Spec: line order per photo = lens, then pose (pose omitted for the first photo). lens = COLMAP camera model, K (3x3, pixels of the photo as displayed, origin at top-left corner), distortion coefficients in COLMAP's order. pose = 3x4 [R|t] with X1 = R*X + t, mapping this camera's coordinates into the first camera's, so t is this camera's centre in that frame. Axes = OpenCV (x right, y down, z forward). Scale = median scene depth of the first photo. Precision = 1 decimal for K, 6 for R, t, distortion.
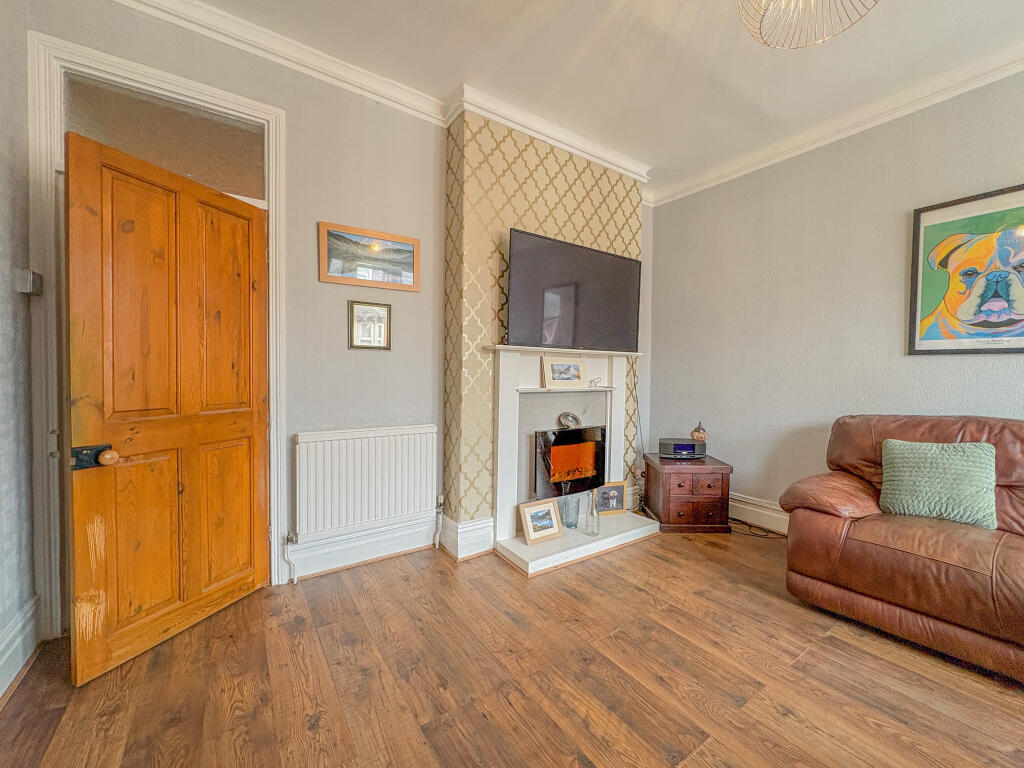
lens RADIAL K [[408.3, 0, 510.9], [0, 408.3, 382.9], [0, 0, 1]] dist [-0.000413, 0.000286]
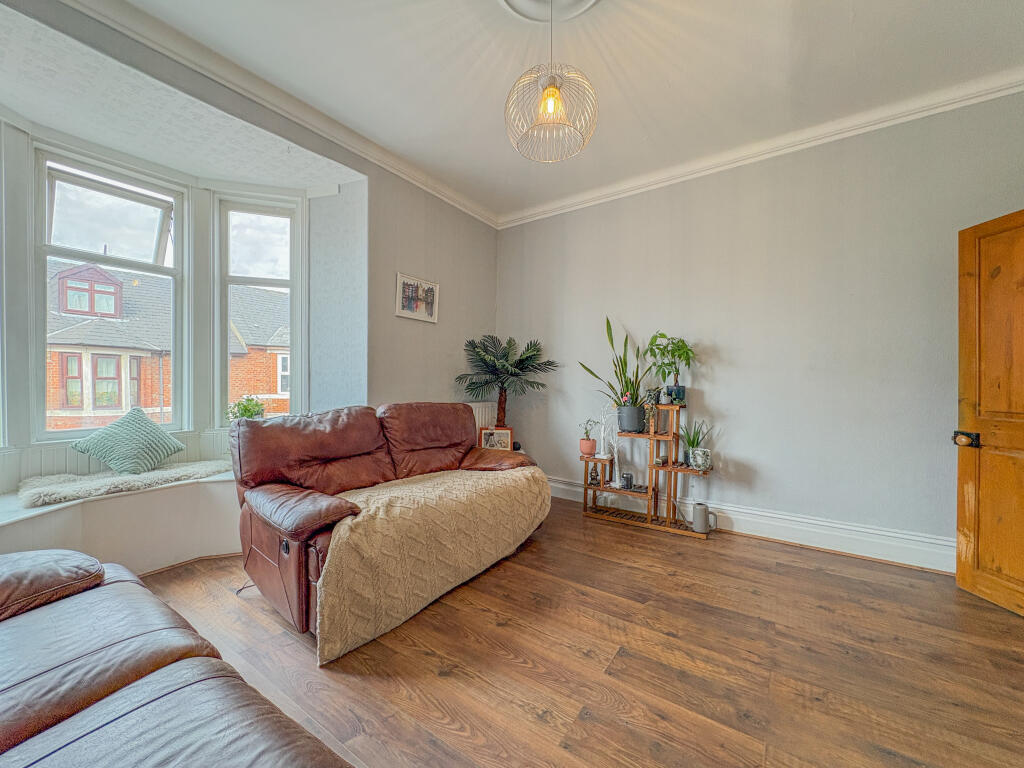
lens RADIAL K [[408.3, 0, 510.9], [0, 408.3, 382.9], [0, 0, 1]] dist [-0.000413, 0.000286]
pose [[-0.932629, -0.013073, -0.360600, 0.702271], [-0.024004, 0.999378, 0.025853, -0.014736], [0.360038, 0.032767, -0.932362, 1.175340]]
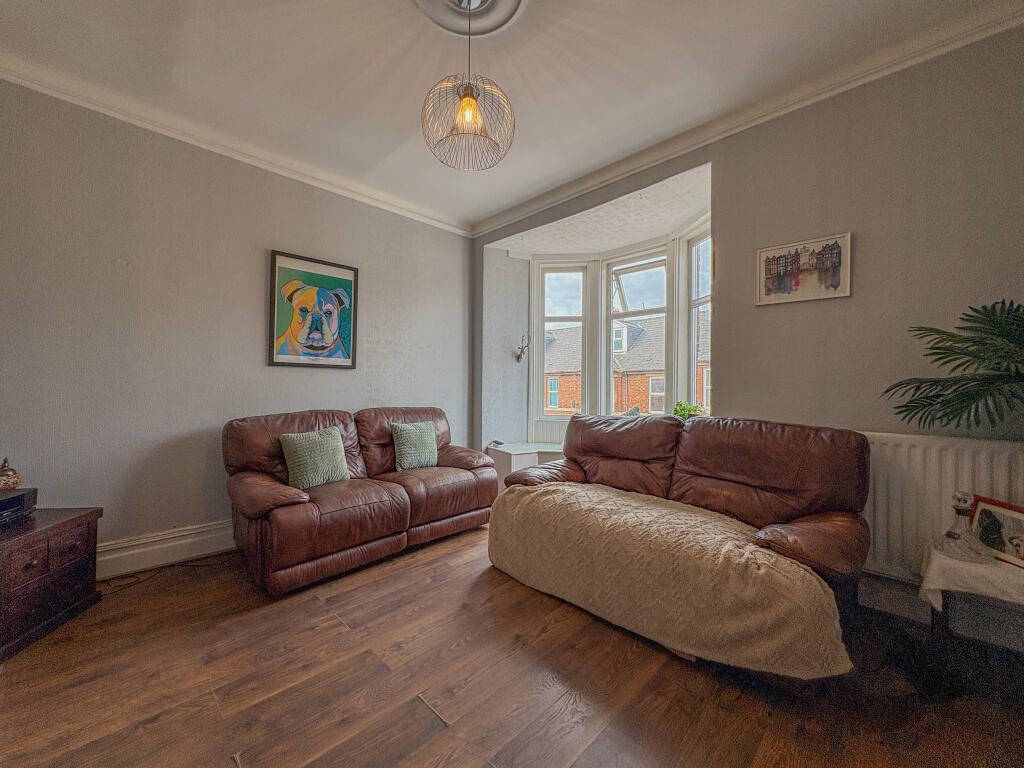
lens RADIAL K [[408.3, 0, 510.9], [0, 408.3, 382.9], [0, 0, 1]] dist [-0.000413, 0.000286]
pose [[-0.181794, -0.006393, 0.983316, -0.405044], [0.016781, 0.999813, 0.009602, -0.016868], [-0.983193, 0.018247, -0.181653, 0.547216]]
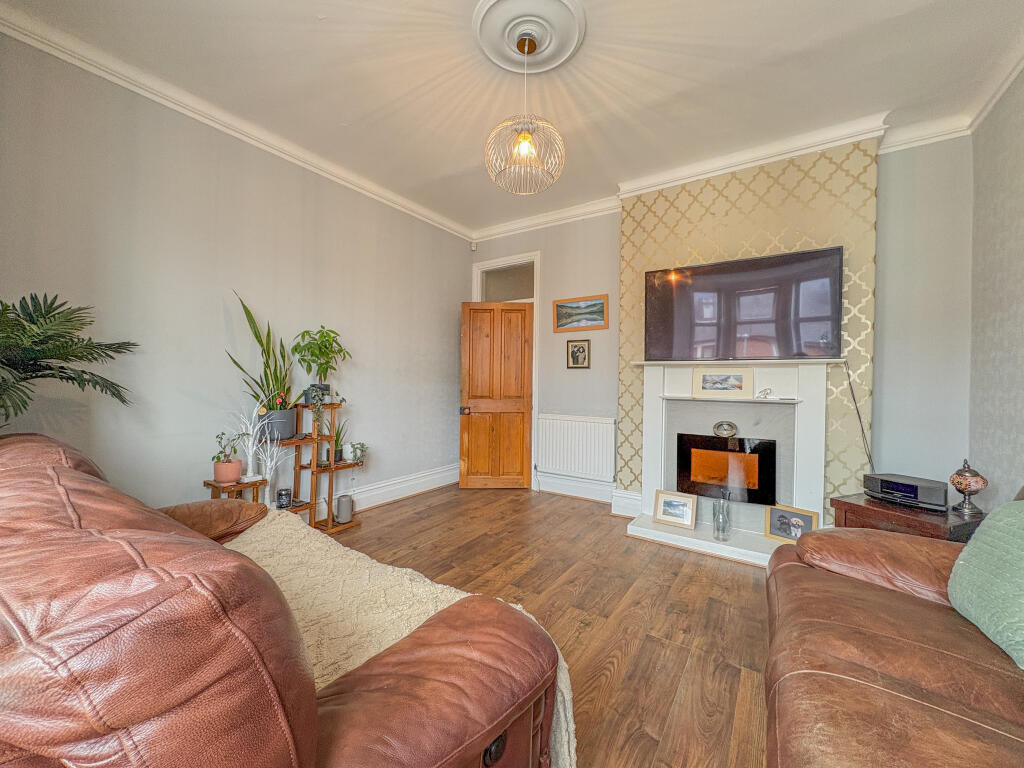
lens RADIAL K [[408.3, 0, 510.9], [0, 408.3, 382.9], [0, 0, 1]] dist [-0.000413, 0.000286]
pose [[0.378548, -0.000870, -0.925581, 1.173804], [-0.033617, 0.999327, -0.014689, 0.011285], [0.924971, 0.036675, 0.378264, 0.132055]]
